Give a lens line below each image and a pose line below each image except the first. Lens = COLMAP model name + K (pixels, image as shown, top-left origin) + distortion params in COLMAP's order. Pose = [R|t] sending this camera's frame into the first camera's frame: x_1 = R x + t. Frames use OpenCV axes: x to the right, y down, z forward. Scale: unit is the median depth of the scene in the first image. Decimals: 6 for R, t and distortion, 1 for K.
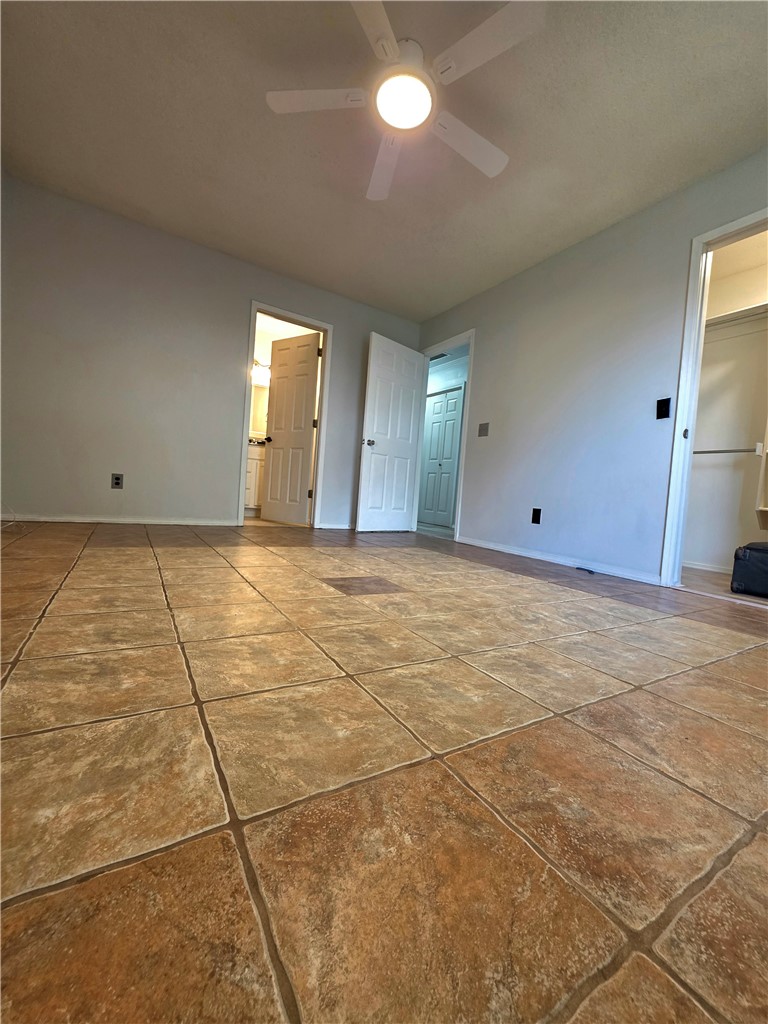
lens RADIAL K [[411.9, 0, 387.2], [0, 411.9, 508.3], [0, 0, 1]] dist [-0.000538, 0.000099]
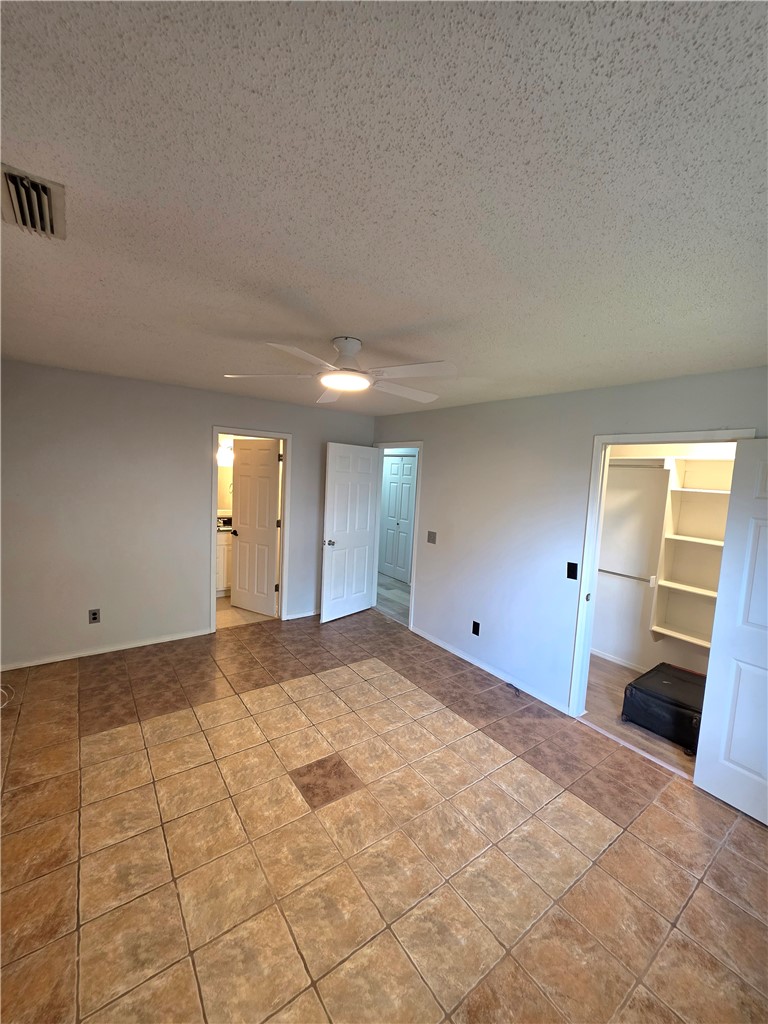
lens RADIAL K [[409.2, 0, 386.7], [0, 409.2, 508.3], [0, 0, 1]] dist [0.002029, 0.000353]
pose [[0.996491, -0.030124, 0.078092, 0.025004], [0.024807, 0.997365, 0.068179, -0.326112], [-0.079940, -0.066003, 0.994612, -0.087537]]
